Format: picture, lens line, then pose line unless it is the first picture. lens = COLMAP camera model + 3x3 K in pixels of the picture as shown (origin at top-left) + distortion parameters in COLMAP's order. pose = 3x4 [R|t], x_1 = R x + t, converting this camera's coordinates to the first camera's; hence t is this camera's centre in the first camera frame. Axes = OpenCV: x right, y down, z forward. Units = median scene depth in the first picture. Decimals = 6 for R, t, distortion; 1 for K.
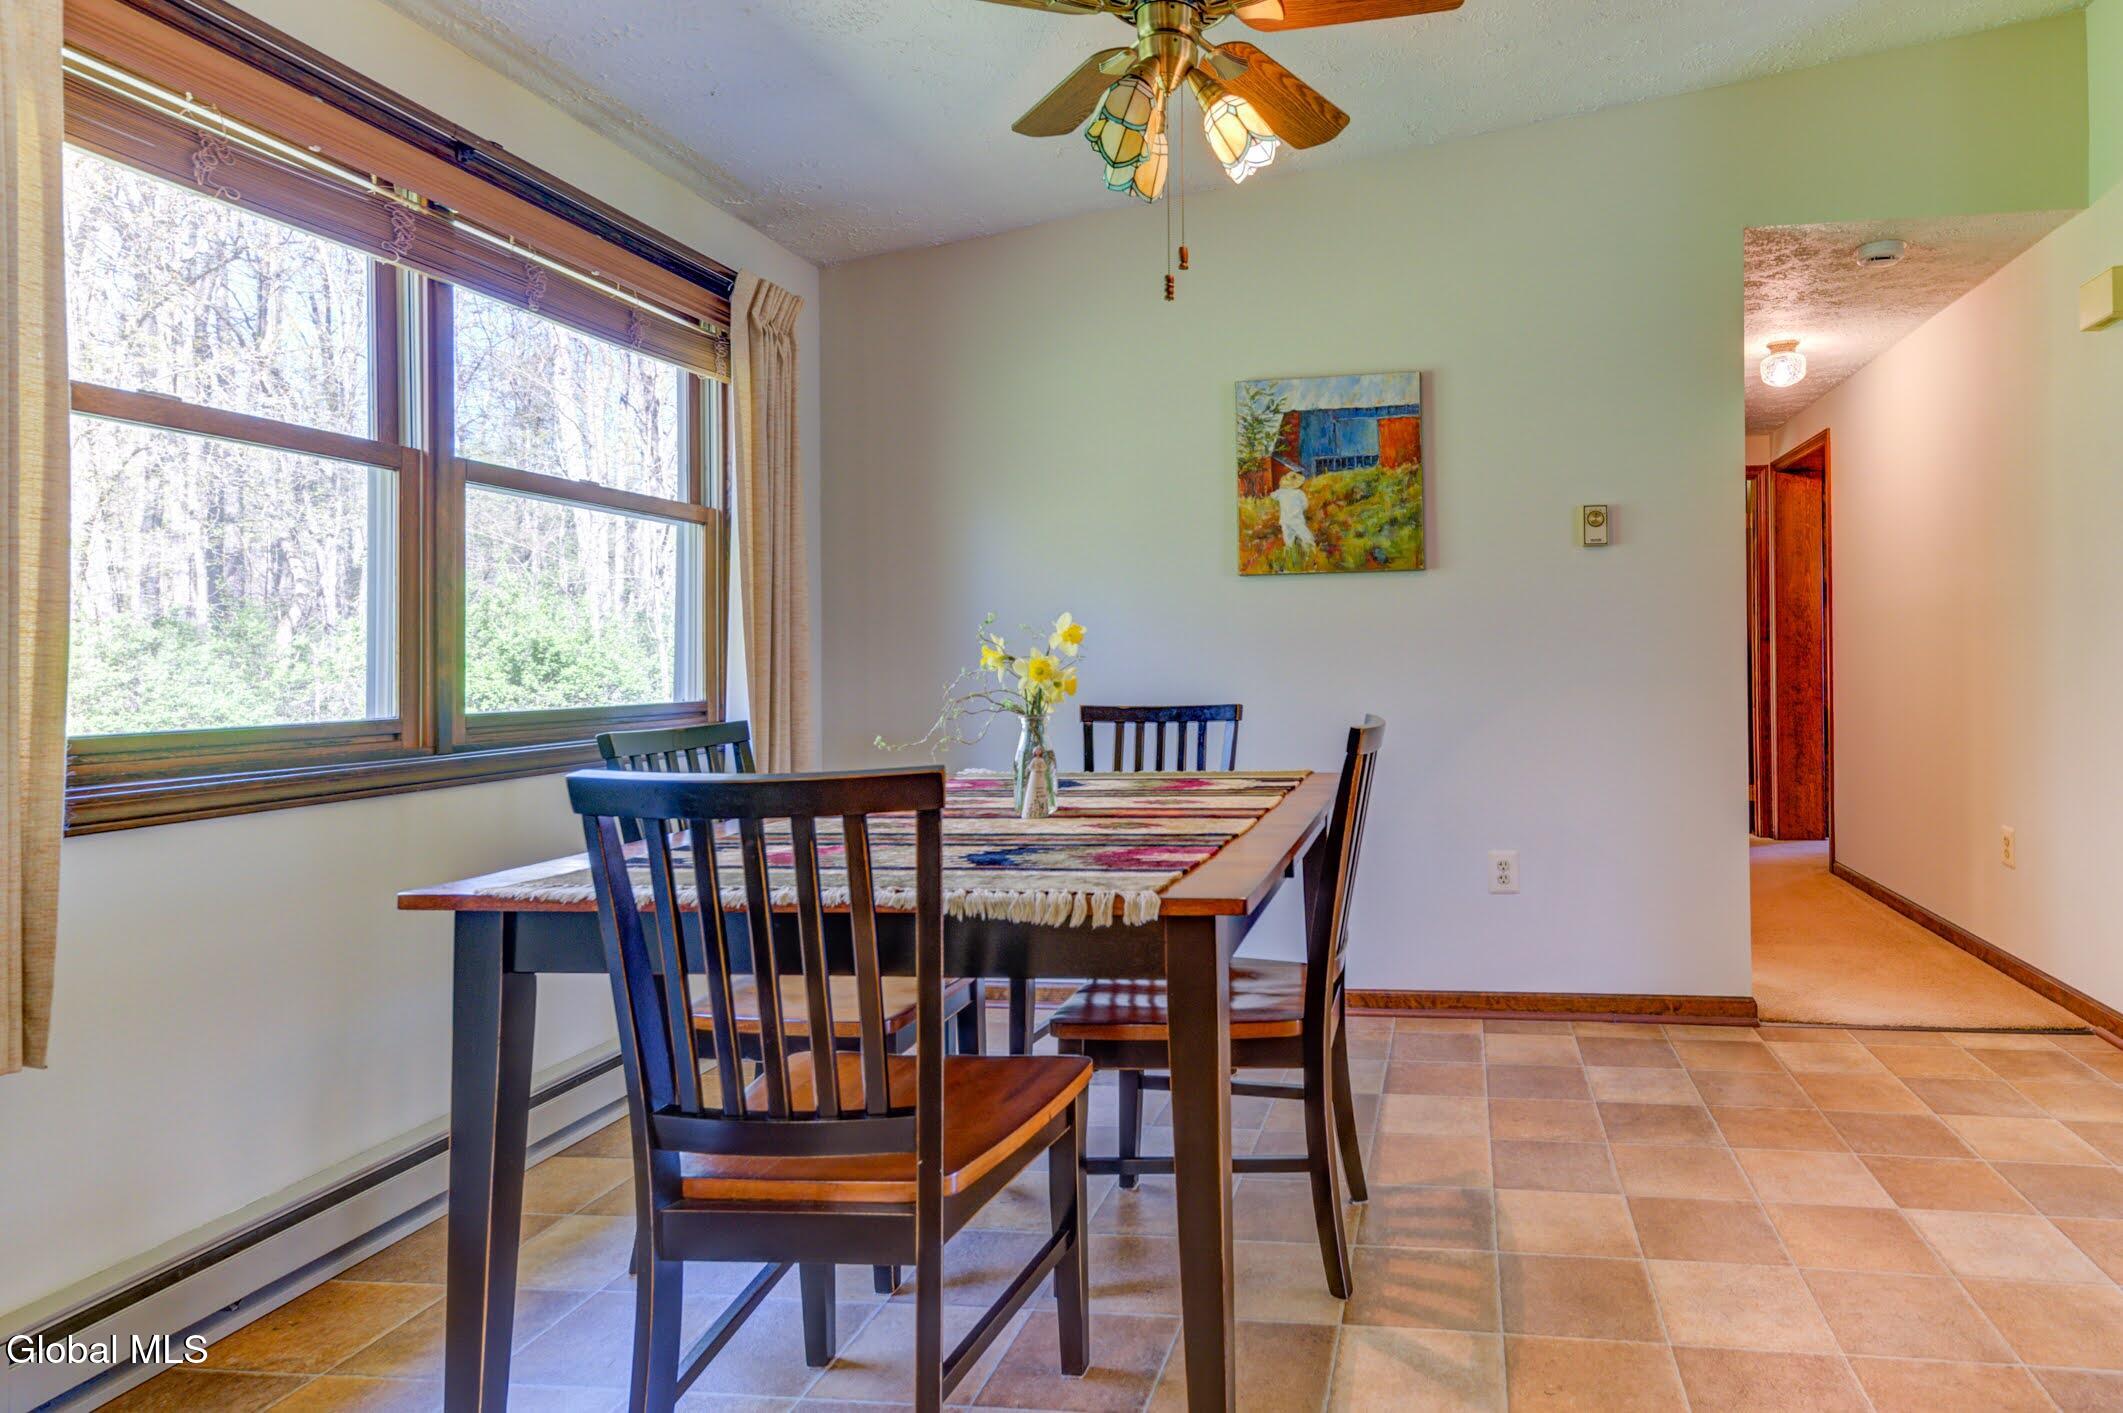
lens RADIAL K [[1278.1, 0, 1062.5], [0, 1278.1, 652.3], [0, 0, 1]] dist [-0.001070, -0.000943]
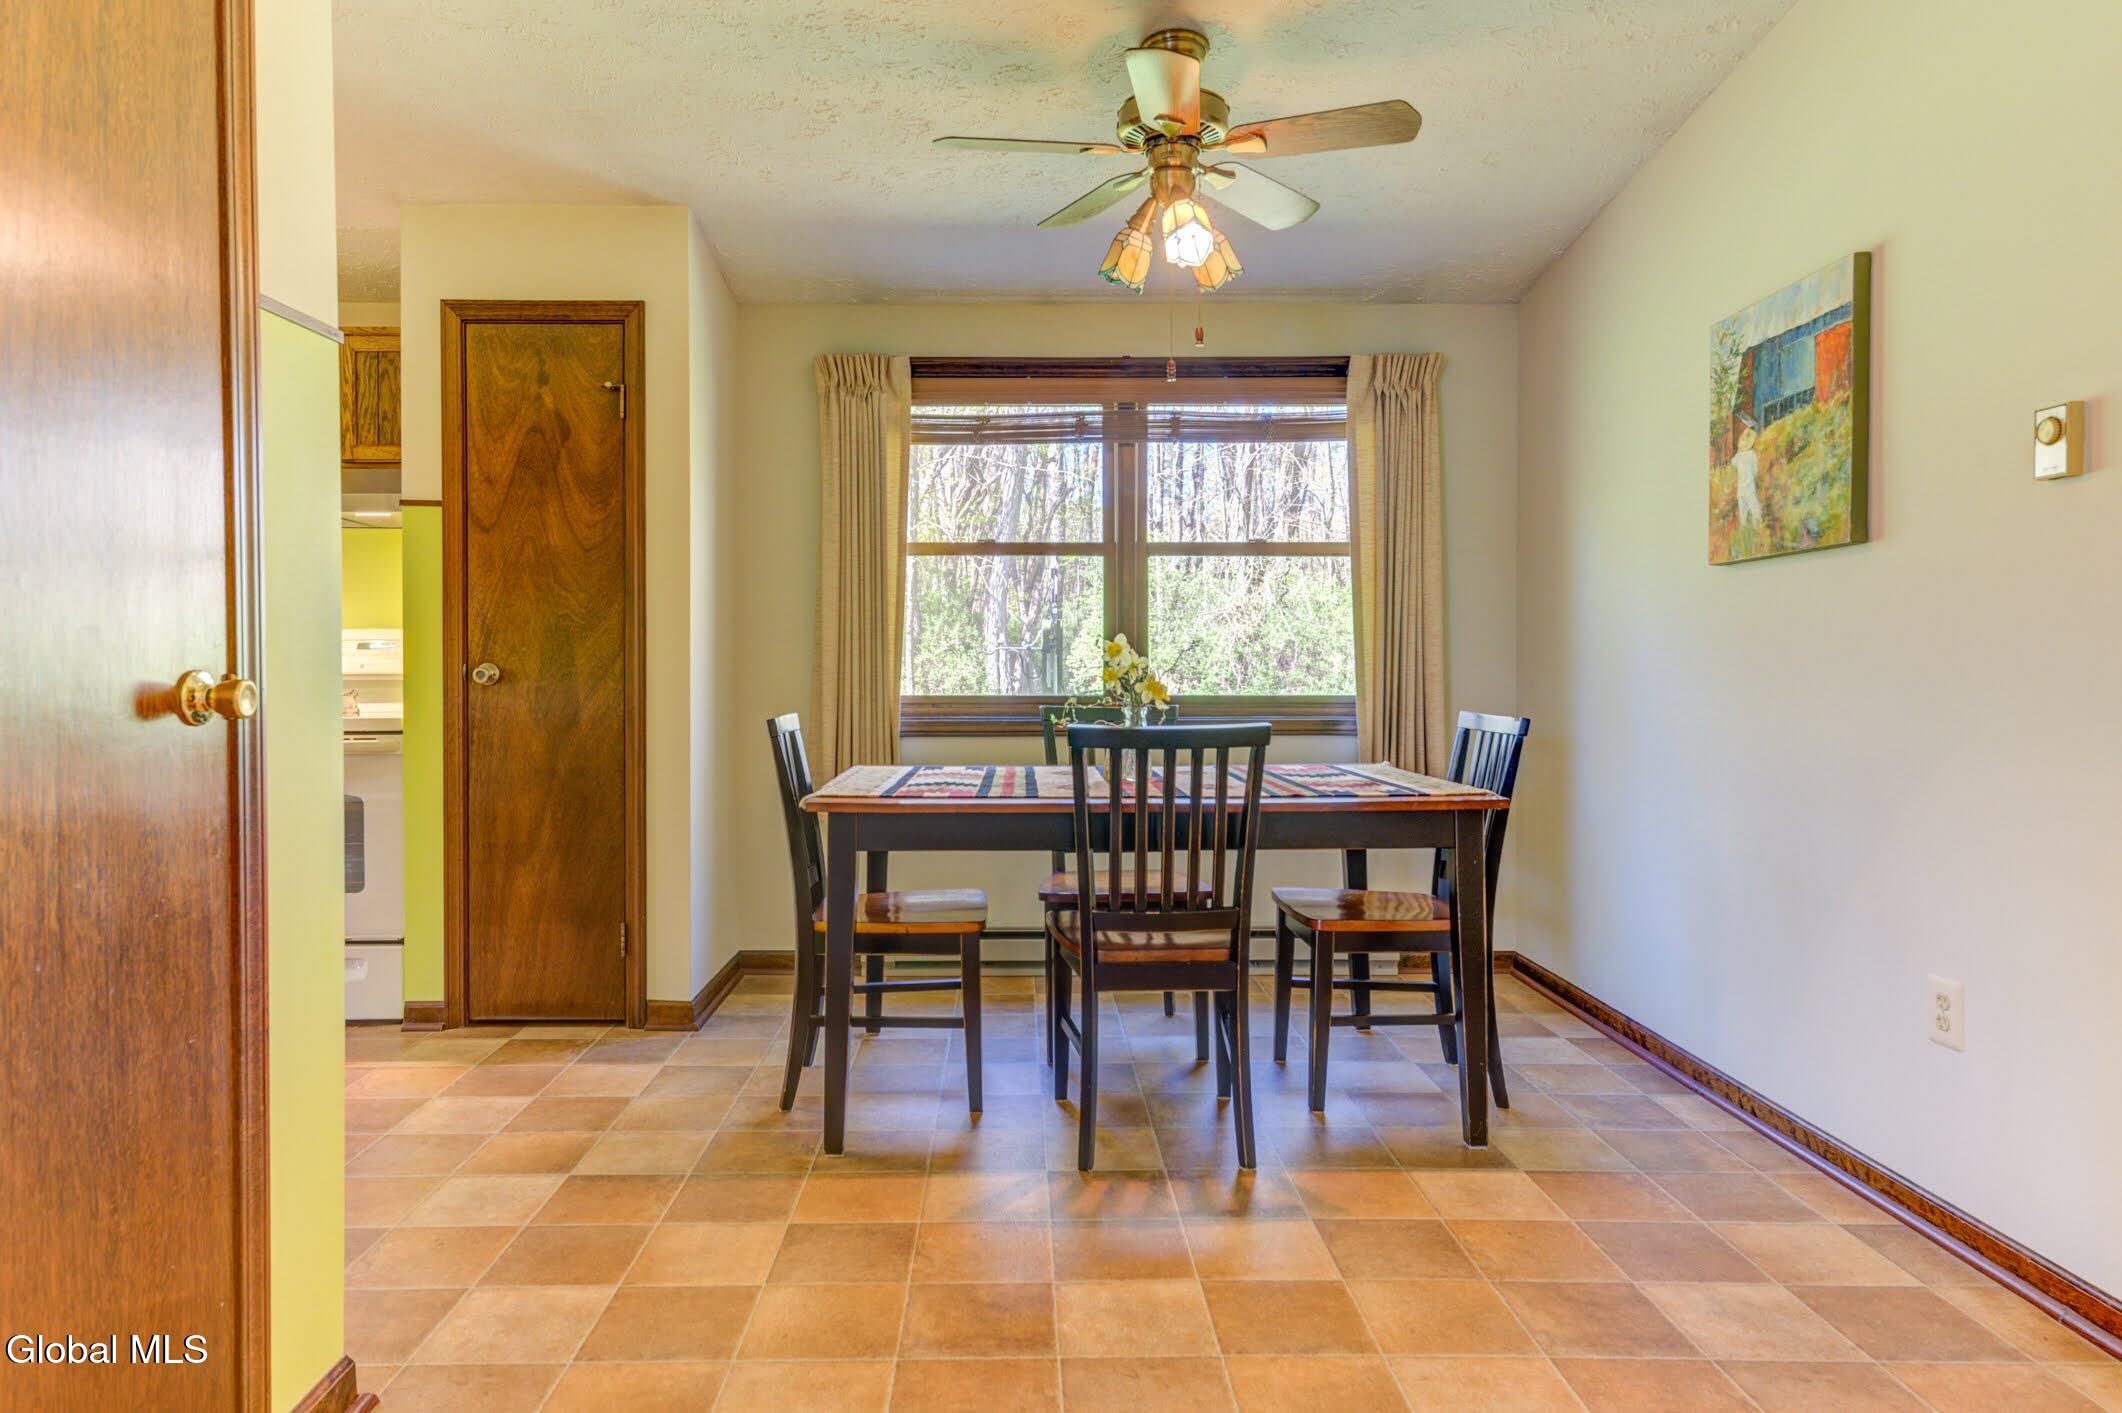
lens RADIAL K [[1320.6, 0, 1055.6], [0, 1320.6, 666.9], [0, 0, 1]] dist [0.002347, 0.001595]
pose [[0.154505, 0.013523, -0.987899, 0.914466], [0.008480, 0.999851, 0.015013, -0.012077], [0.987956, -0.010697, 0.154367, 0.462916]]
